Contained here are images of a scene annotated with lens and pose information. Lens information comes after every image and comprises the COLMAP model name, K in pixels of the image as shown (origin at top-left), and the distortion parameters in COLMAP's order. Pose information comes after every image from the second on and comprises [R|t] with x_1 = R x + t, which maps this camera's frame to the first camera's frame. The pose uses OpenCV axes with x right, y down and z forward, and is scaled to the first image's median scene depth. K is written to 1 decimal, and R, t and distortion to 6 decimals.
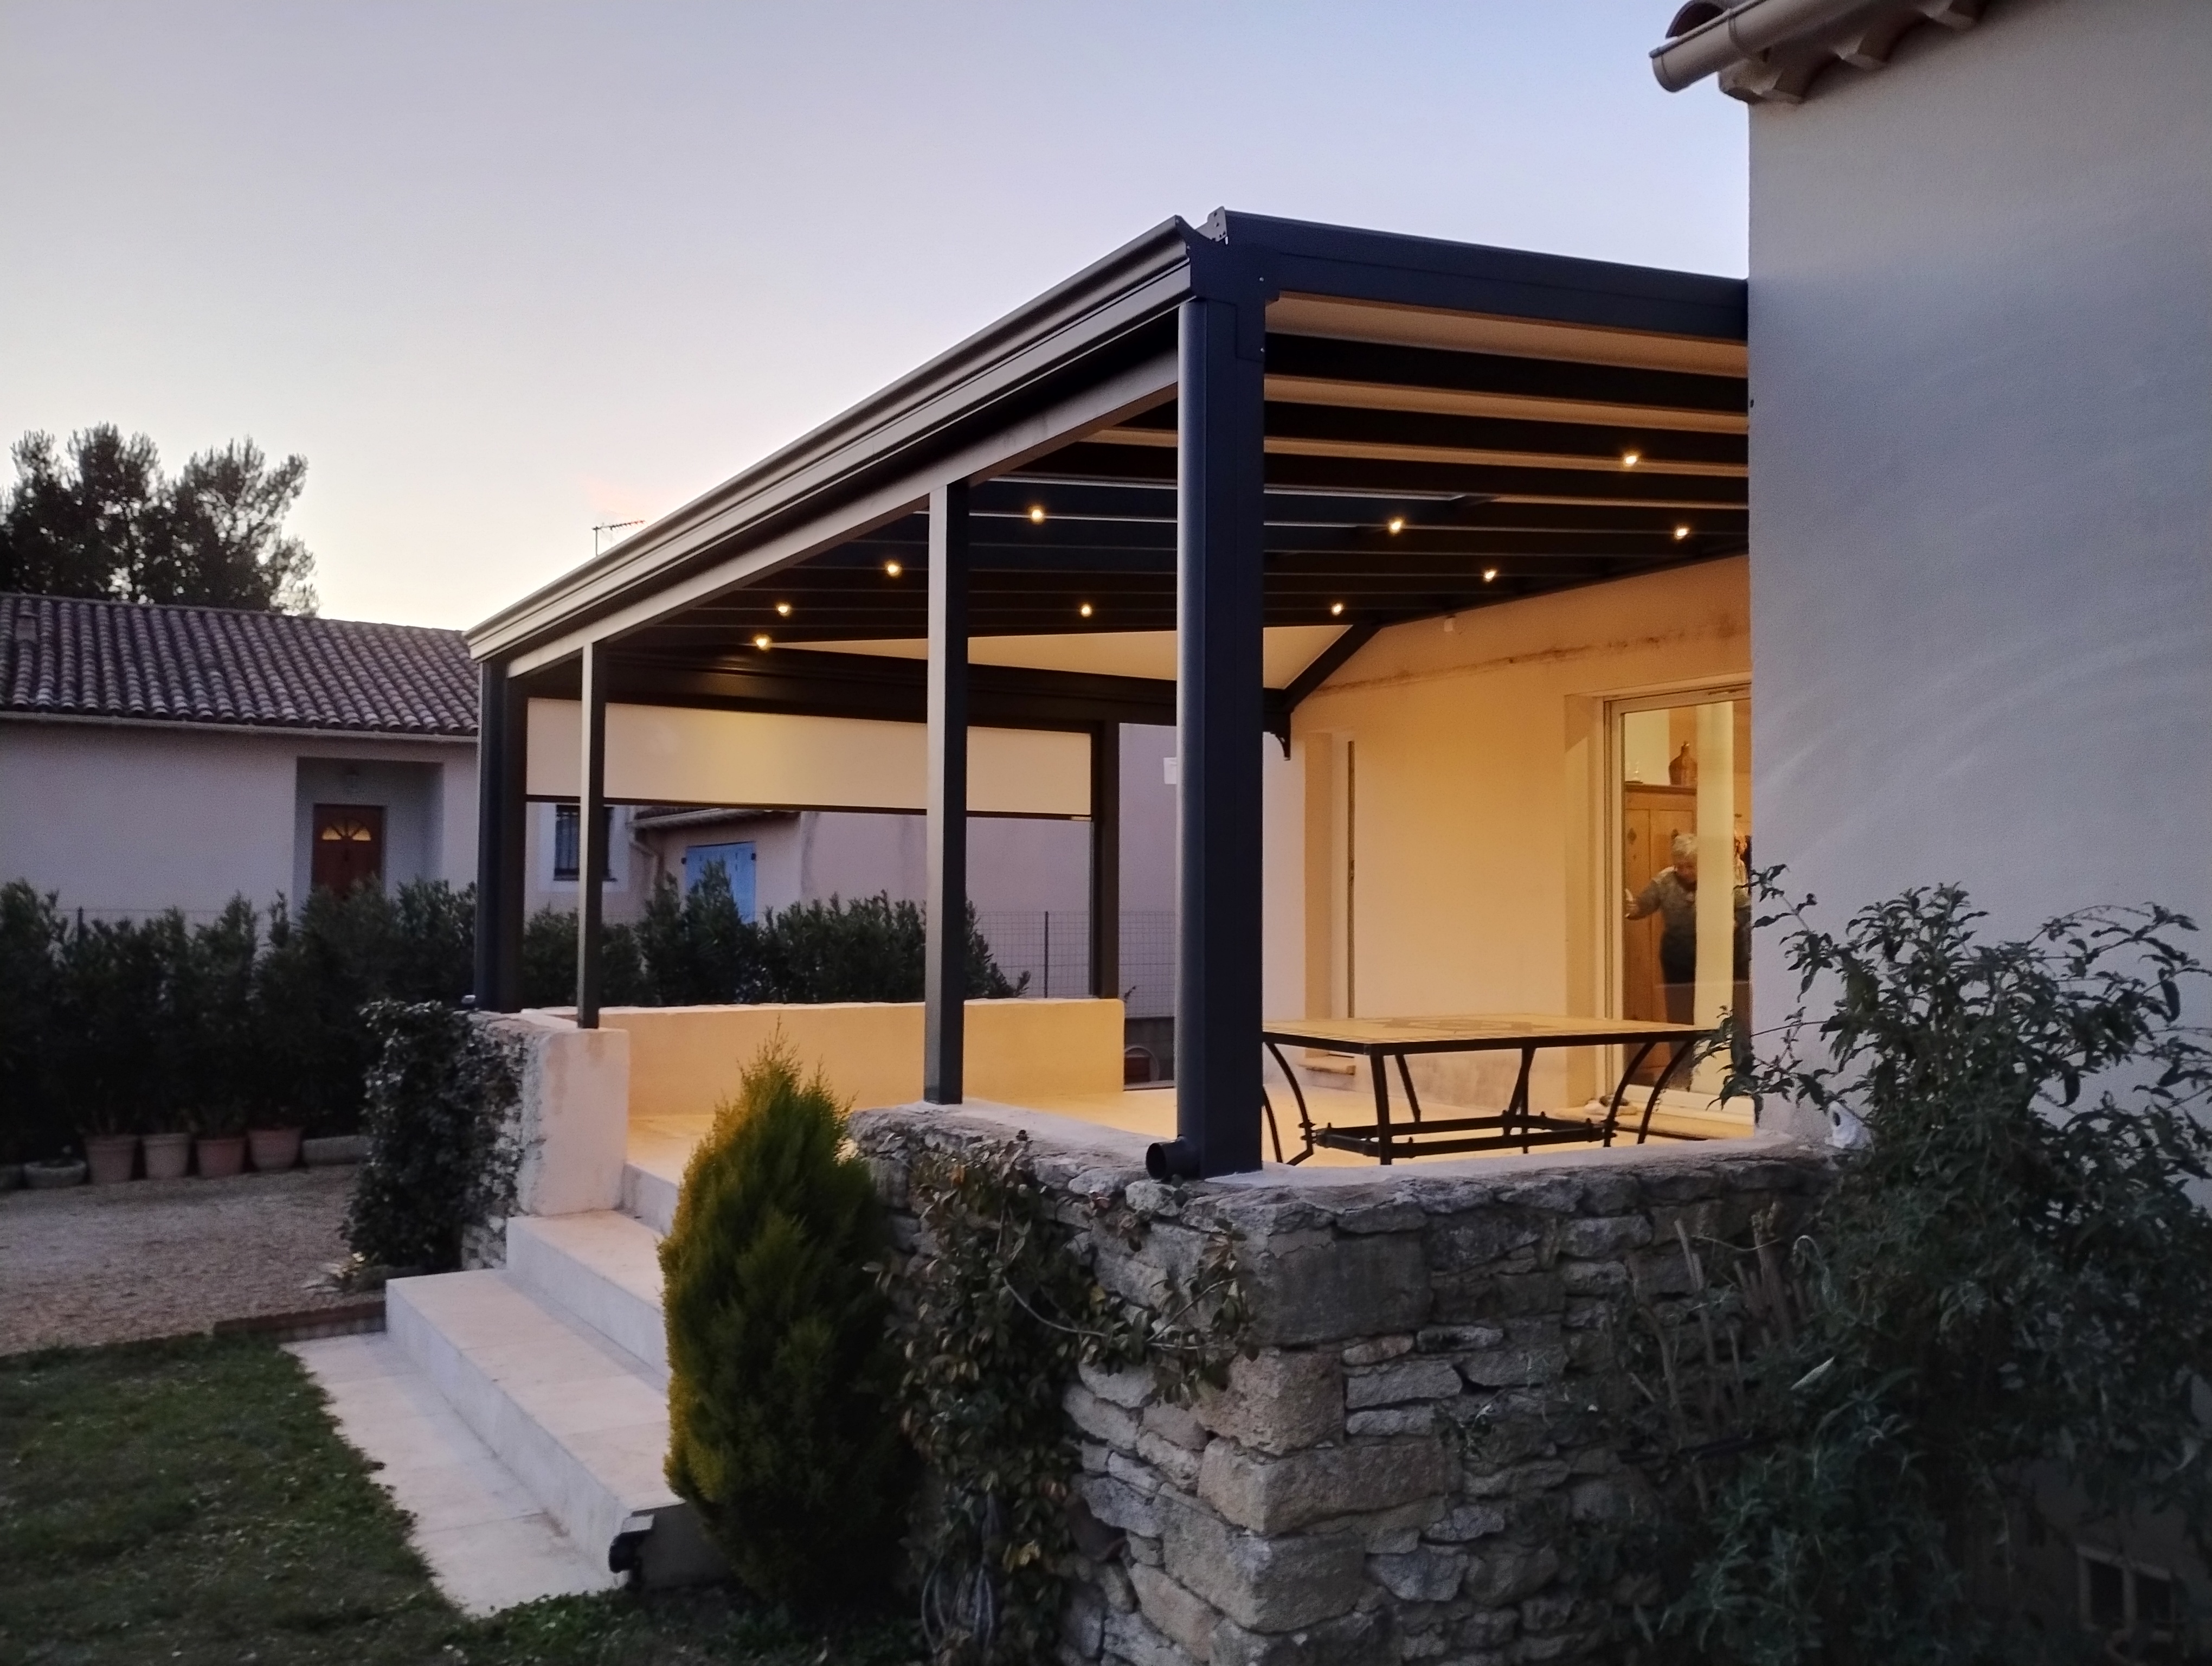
lens RADIAL K [[1817.3, 0, 1106.0], [0, 1817.3, 833.0], [0, 0, 1]] dist [0.061982, -0.005512]
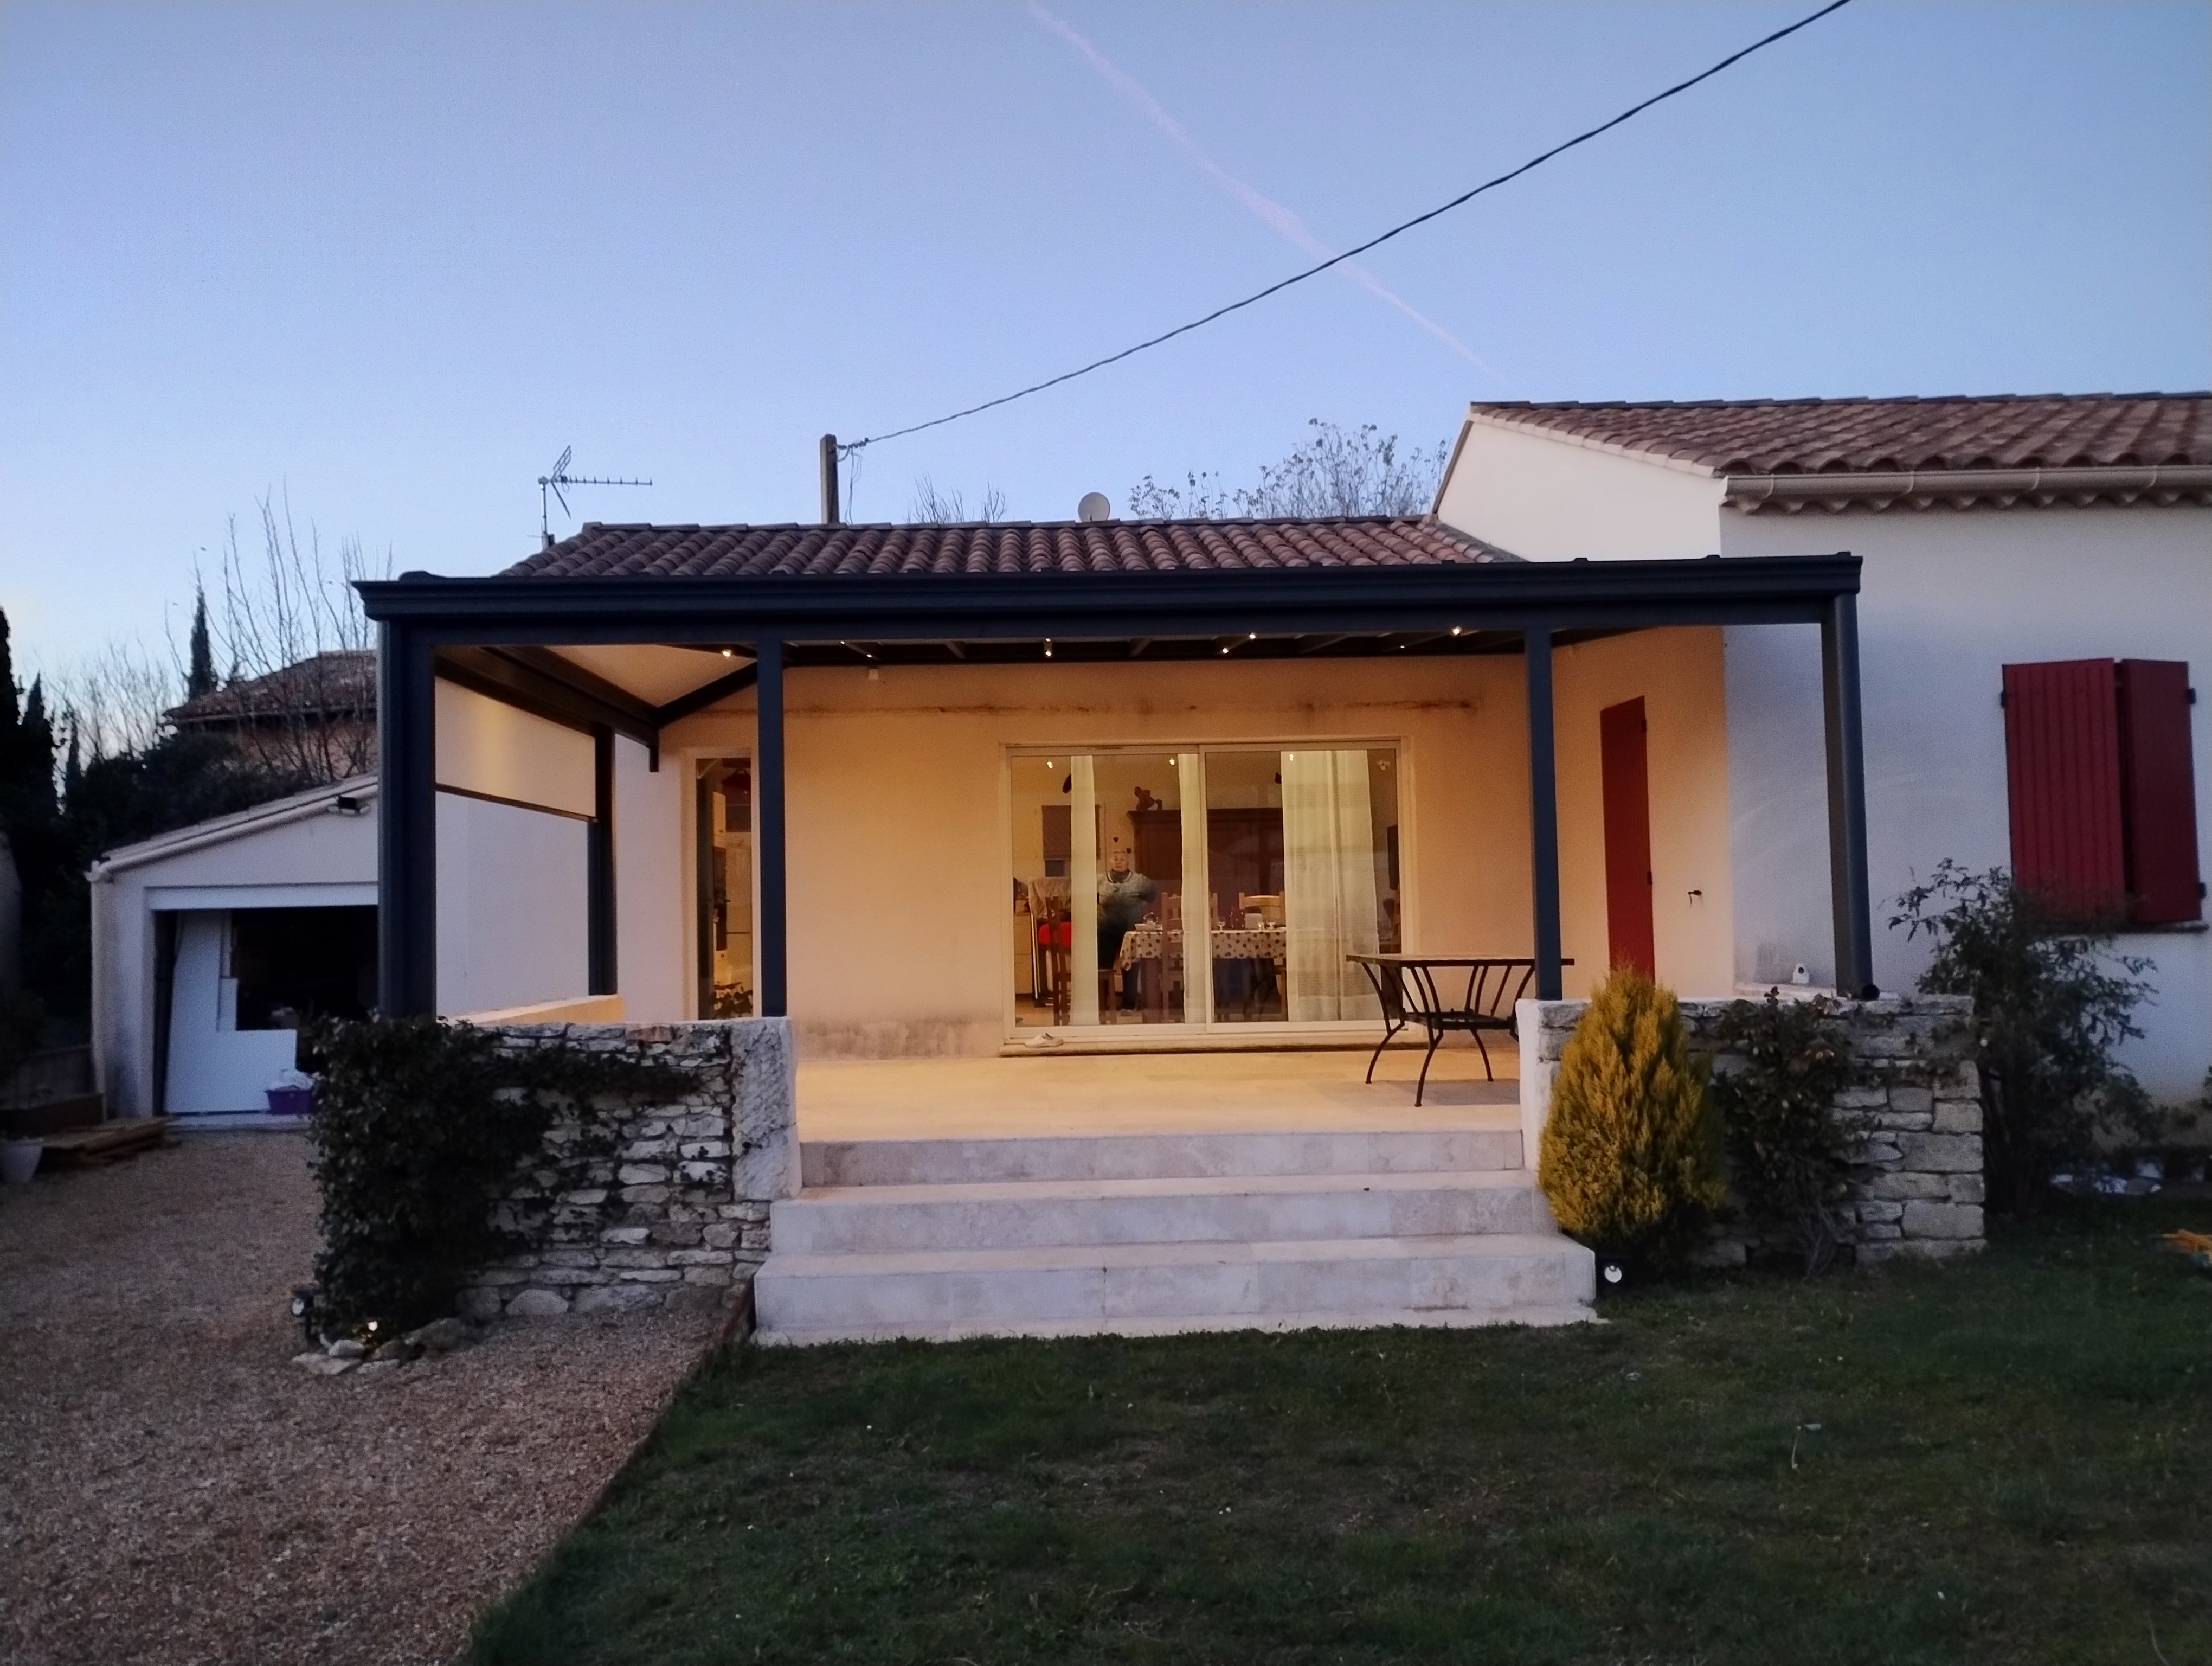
lens RADIAL K [[1817.3, 0, 1106.0], [0, 1817.3, 833.0], [0, 0, 1]] dist [0.061982, -0.005512]
pose [[0.496537, 0.020370, 0.867776, -0.938756], [-0.011702, 0.999791, -0.016773, 0.015152], [-0.867936, -0.001827, 0.496672, 0.284687]]
